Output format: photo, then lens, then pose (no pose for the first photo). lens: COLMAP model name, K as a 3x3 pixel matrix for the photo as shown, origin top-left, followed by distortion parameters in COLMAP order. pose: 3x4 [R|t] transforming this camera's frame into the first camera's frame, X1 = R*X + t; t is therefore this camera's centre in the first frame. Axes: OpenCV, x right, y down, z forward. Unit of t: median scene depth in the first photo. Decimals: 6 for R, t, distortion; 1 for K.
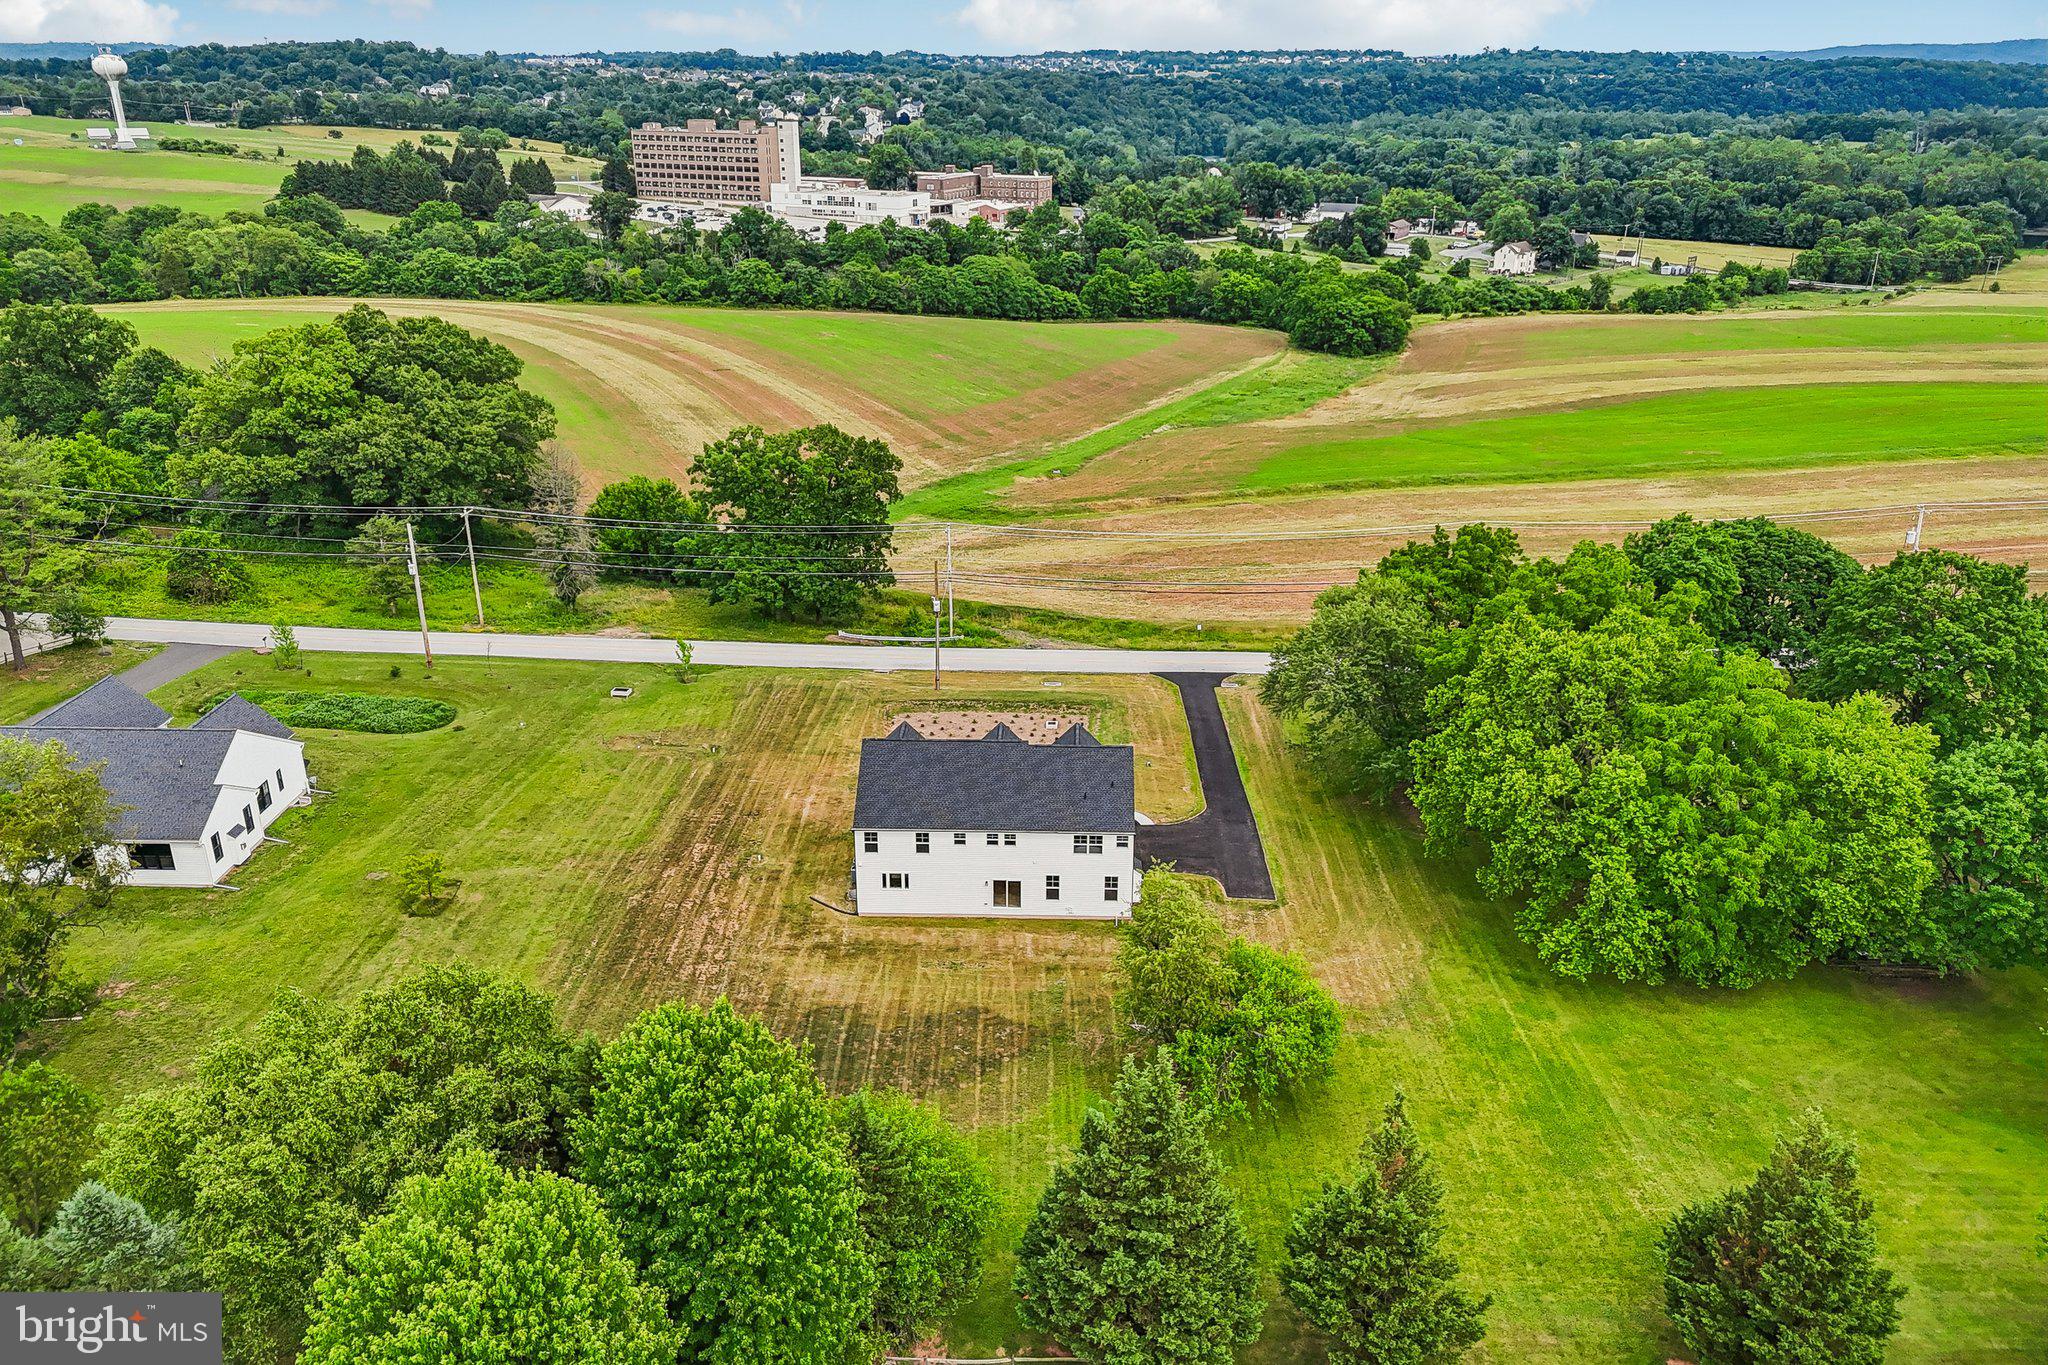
lens RADIAL K [[1513.6, 0, 1035.8], [0, 1513.6, 679.9], [0, 0, 1]] dist [0.053821, -0.047103]
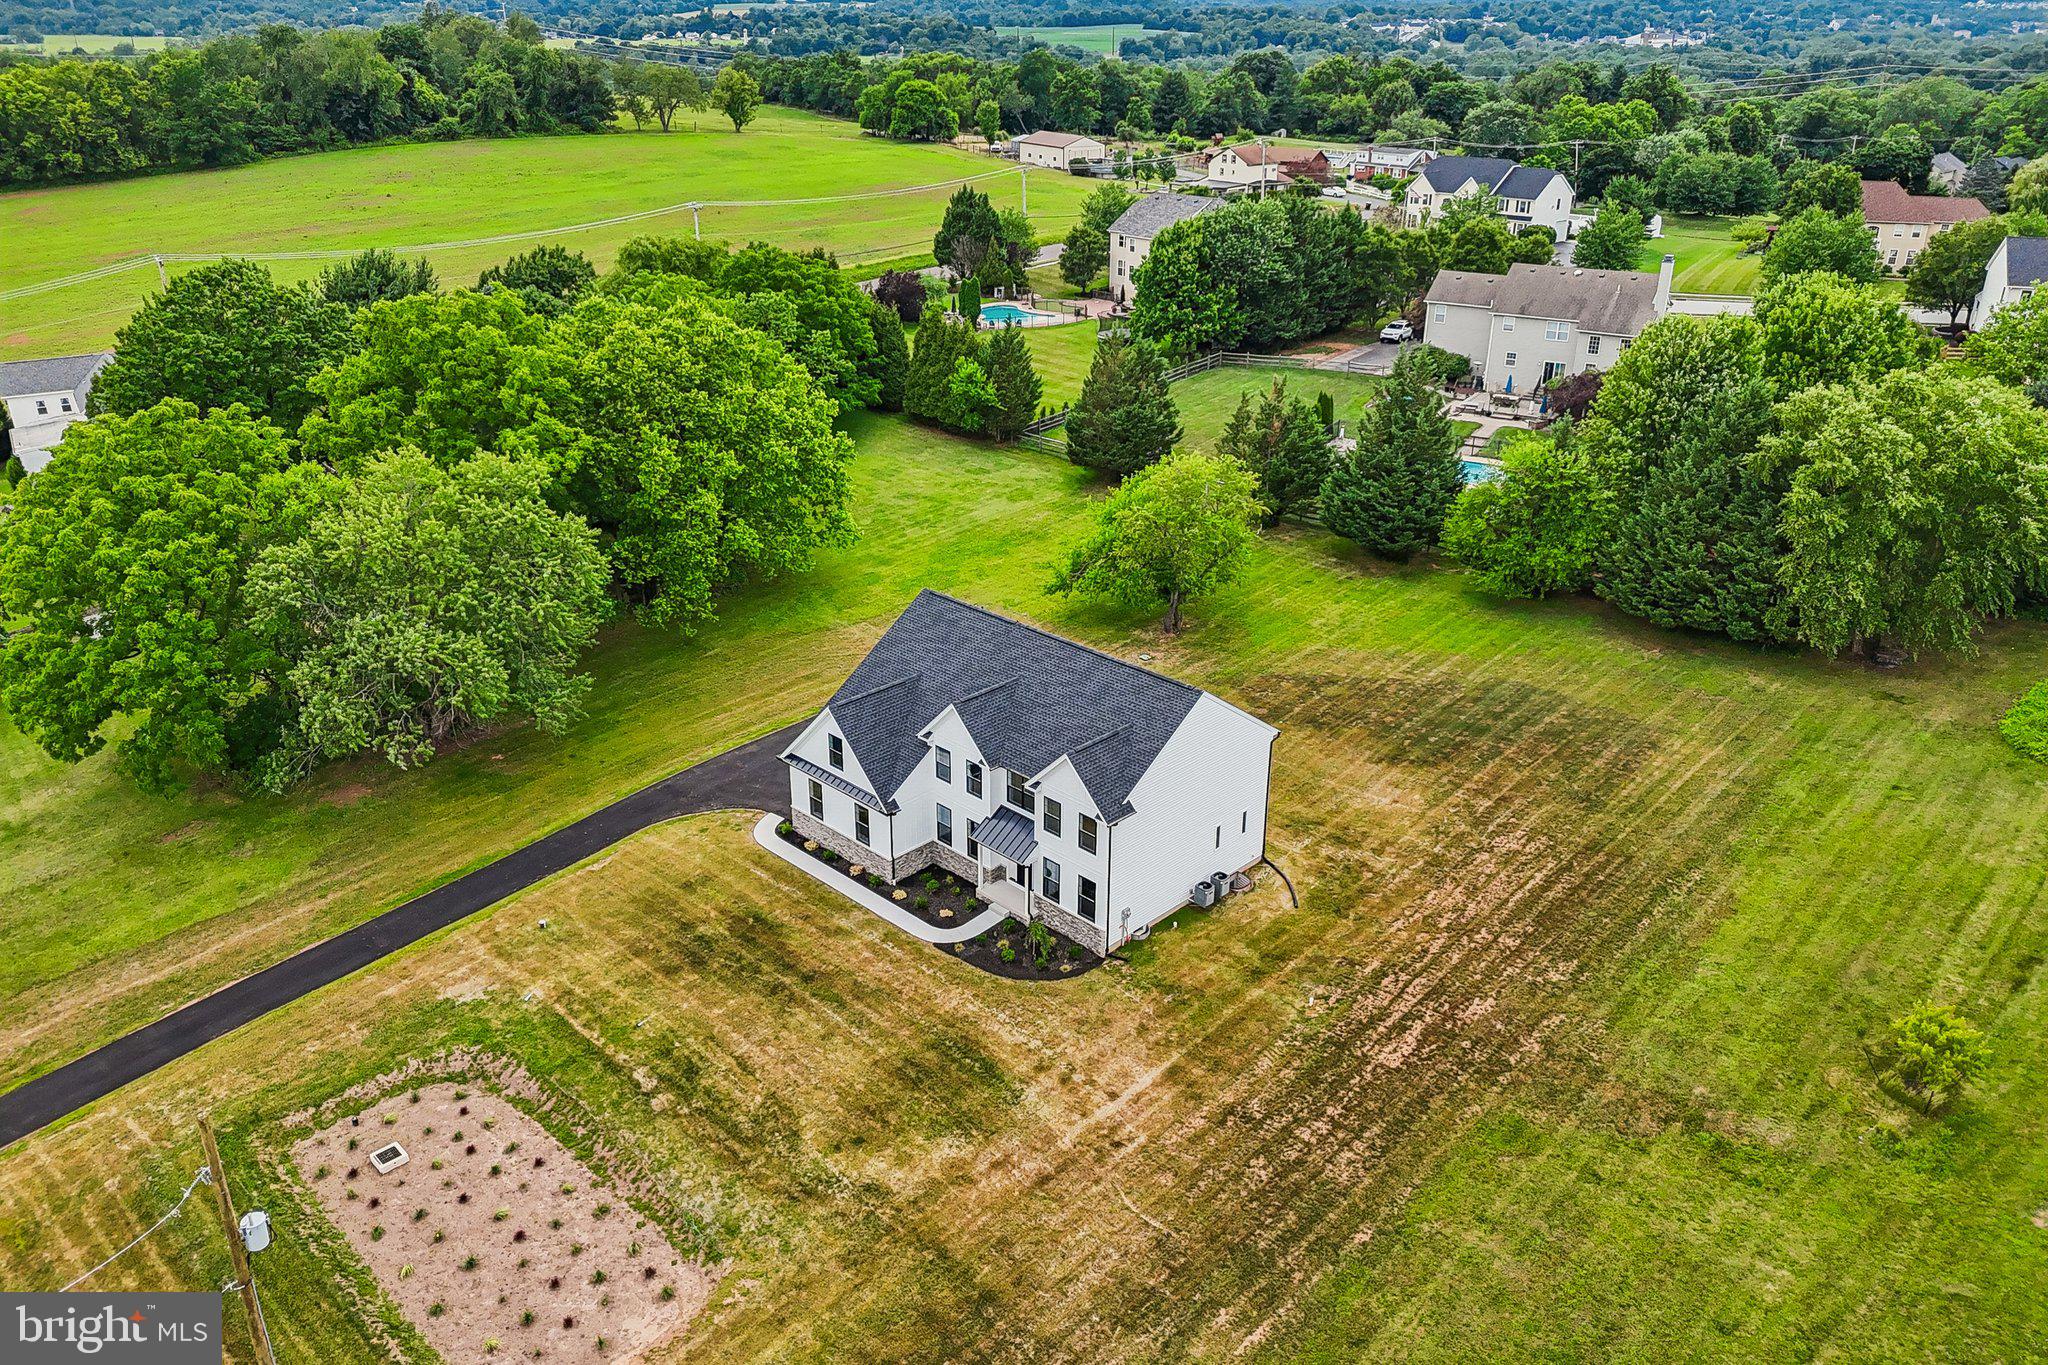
lens RADIAL K [[1513.6, 0, 1021.7], [0, 1513.6, 680.4], [0, 0, 1]] dist [0.053821, -0.047103]
pose [[-0.723631, -0.284617, 0.628770, -0.100168], [0.253551, 0.737688, 0.625722, -0.083423], [-0.641927, 0.612217, -0.461648, 0.294903]]
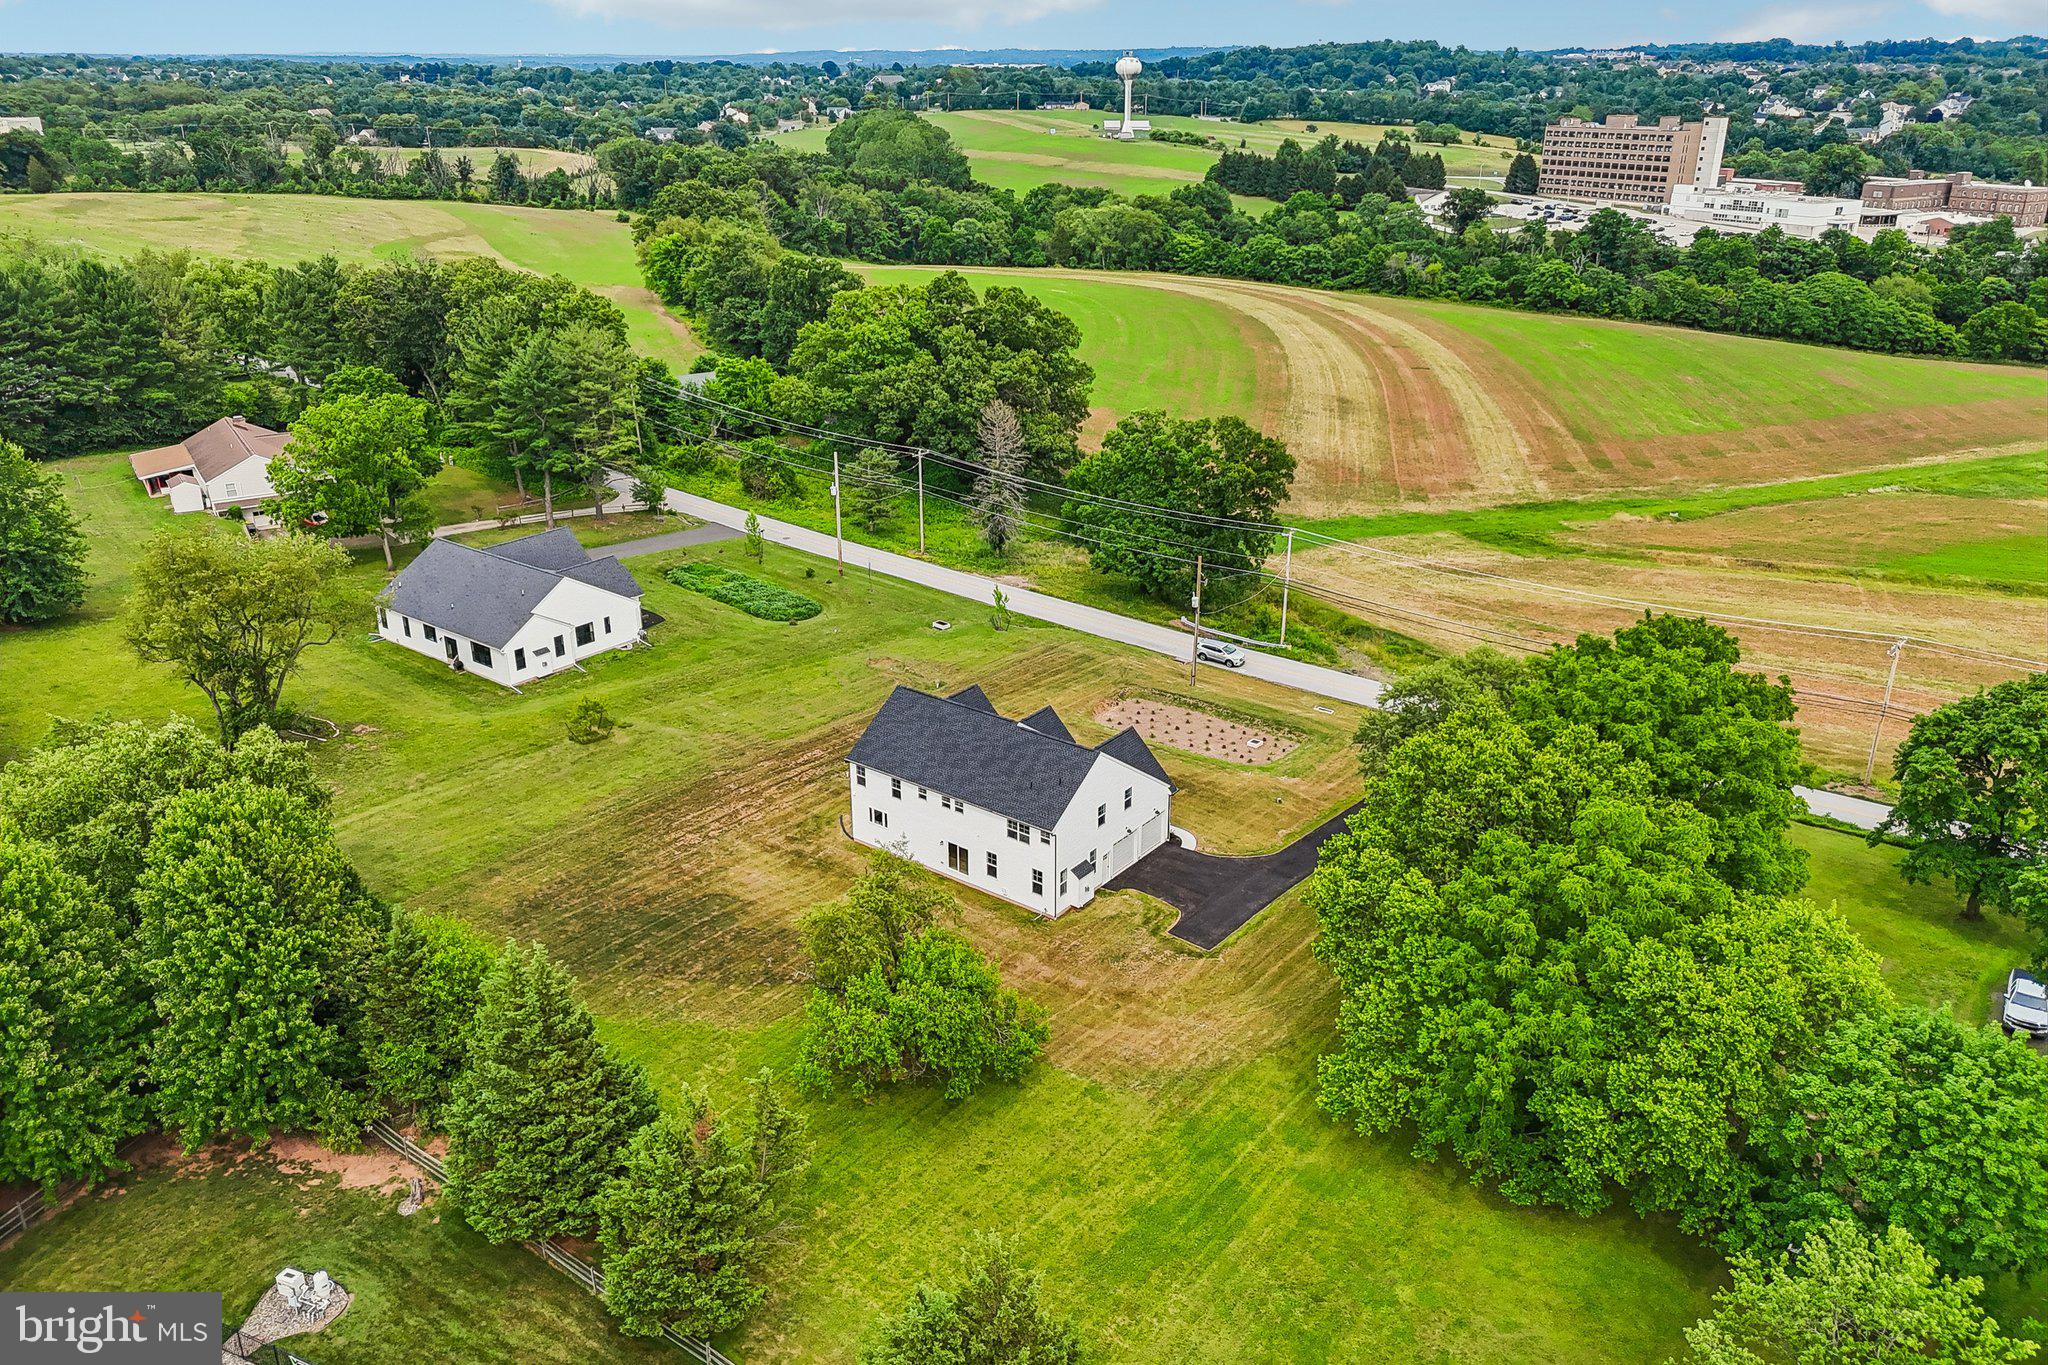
lens RADIAL K [[1513.6, 0, 1023.2], [0, 1513.6, 675.2], [0, 0, 1]] dist [0.053821, -0.047103]
pose [[0.808571, 0.216202, -0.547239, 0.121223], [-0.216289, 0.974144, 0.065286, -0.012842], [0.547204, 0.065573, 0.834427, 0.031743]]
